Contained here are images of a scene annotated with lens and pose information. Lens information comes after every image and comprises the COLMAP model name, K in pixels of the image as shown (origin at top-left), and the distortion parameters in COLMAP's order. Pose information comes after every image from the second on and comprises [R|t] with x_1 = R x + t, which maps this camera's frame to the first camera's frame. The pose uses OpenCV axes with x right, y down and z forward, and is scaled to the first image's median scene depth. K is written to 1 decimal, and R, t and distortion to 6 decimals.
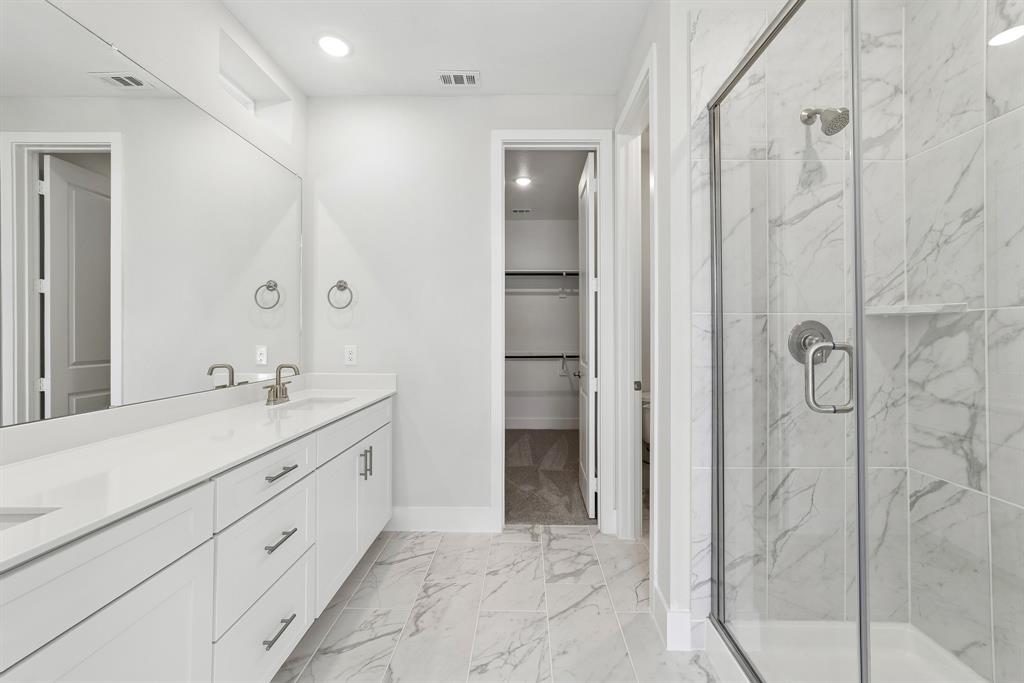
lens RADIAL K [[404.1, 0, 512.0], [0, 404.1, 341.5], [0, 0, 1]] dist [-0.014987, 0.000138]
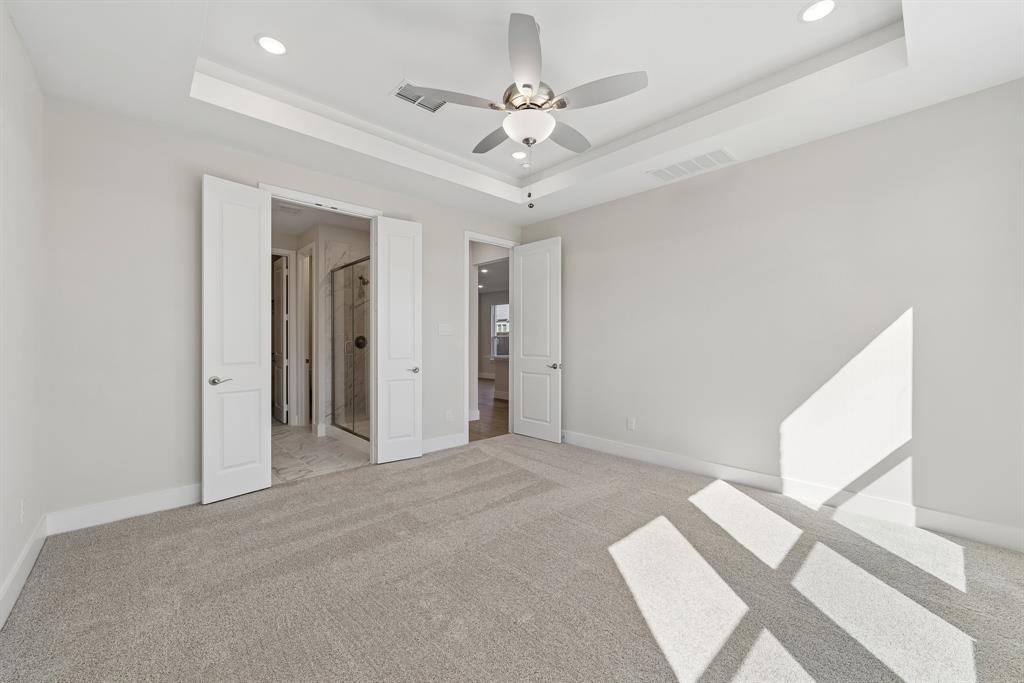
lens RADIAL K [[404.1, 0, 512.0], [0, 404.1, 341.5], [0, 0, 1]] dist [-0.014987, 0.000138]
pose [[0.710016, 0.004011, 0.704174, -0.789600], [0.002295, 0.999965, -0.008011, 0.026159], [-0.704182, 0.007304, 0.709982, -2.414348]]
